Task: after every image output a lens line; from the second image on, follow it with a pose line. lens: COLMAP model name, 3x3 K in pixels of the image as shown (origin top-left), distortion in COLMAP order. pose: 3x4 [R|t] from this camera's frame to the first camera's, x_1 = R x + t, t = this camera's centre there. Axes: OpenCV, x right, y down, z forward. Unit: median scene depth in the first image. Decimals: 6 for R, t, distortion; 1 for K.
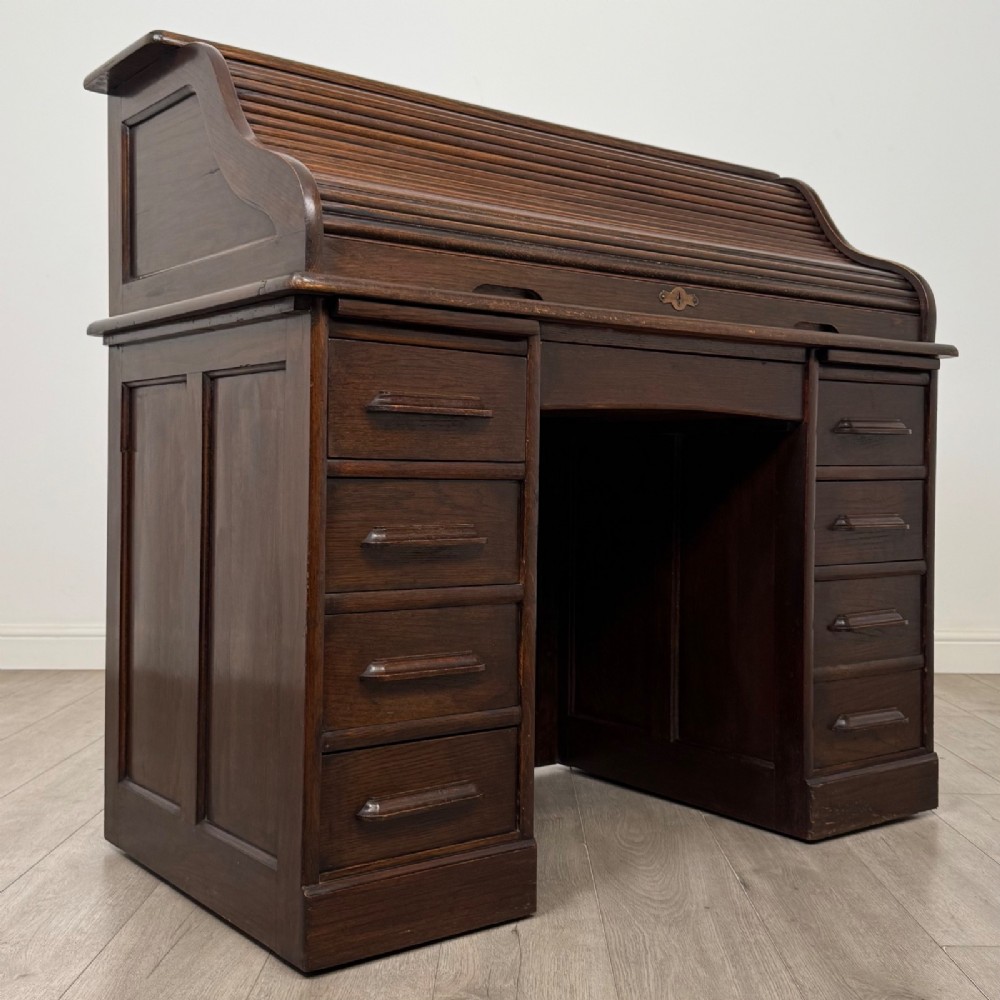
lens RADIAL K [[1272.3, 0, 540.8], [0, 1272.3, 496.9], [0, 0, 1]] dist [0.113560, -0.044670]
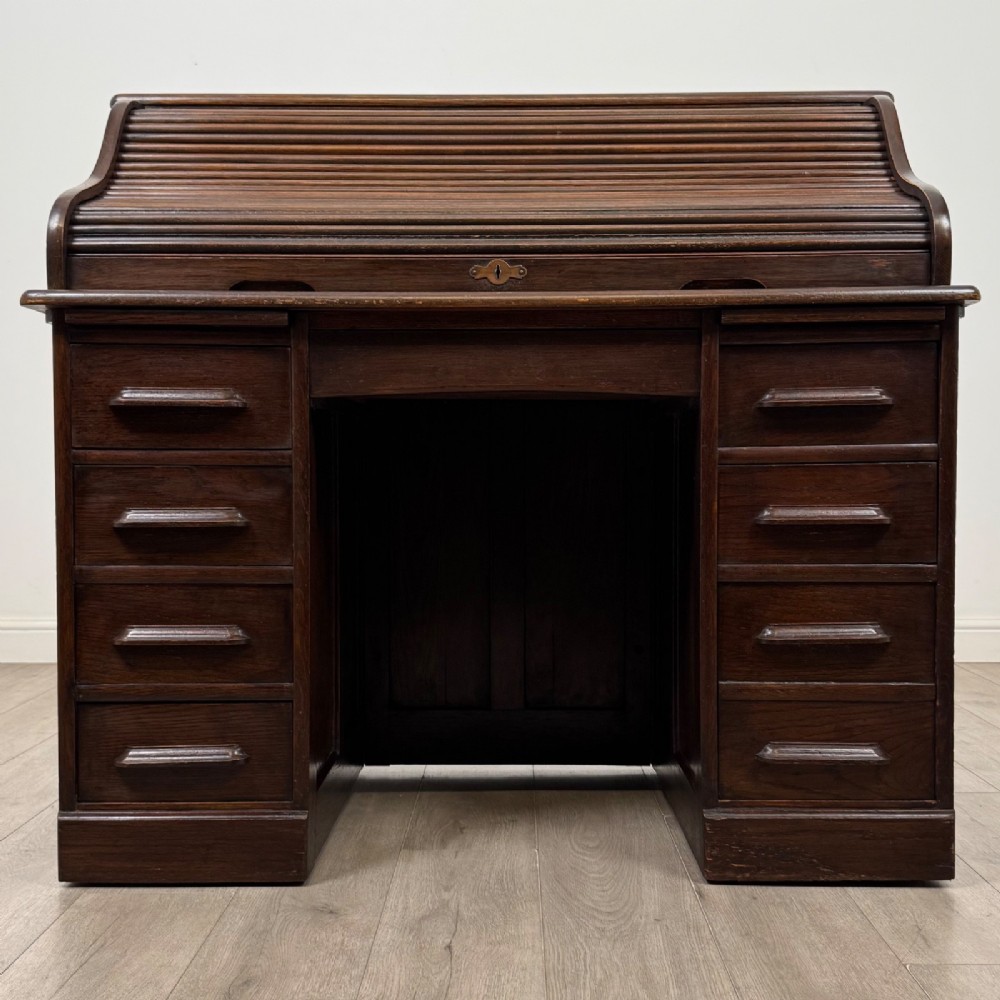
lens RADIAL K [[1262.4, 0, 501.9], [0, 1262.4, 518.6], [0, 0, 1]] dist [0.190471, -0.455659]
pose [[0.783883, 0.016390, -0.620692, 0.769046], [-0.002751, 0.999733, 0.022925, 0.005220], [0.620902, -0.016263, 0.783719, 0.294727]]
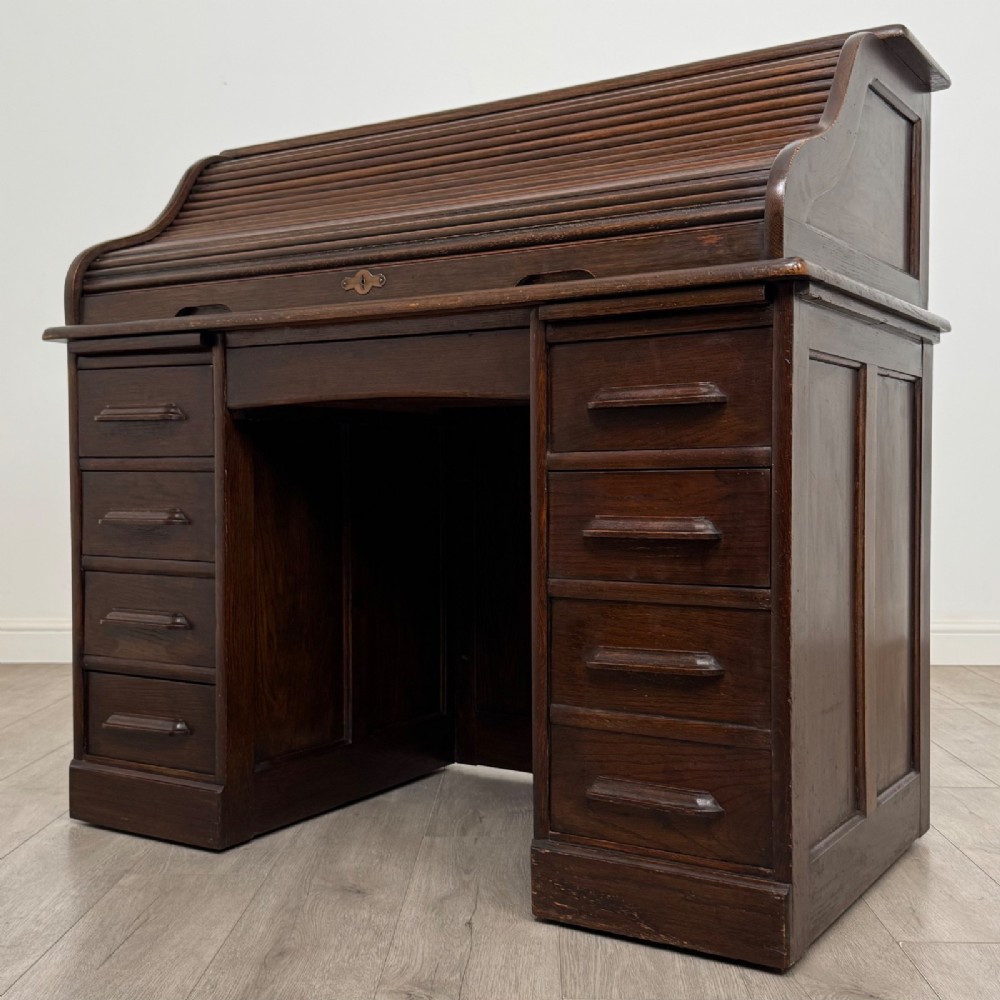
lens RADIAL K [[1262.4, 0, 501.9], [0, 1262.4, 518.6], [0, 0, 1]] dist [0.190471, -0.455659]
pose [[0.336386, 0.024842, -0.941397, 1.161391], [-0.013354, 0.999677, 0.021608, 0.000330], [0.941630, 0.005303, 0.336609, 0.861848]]
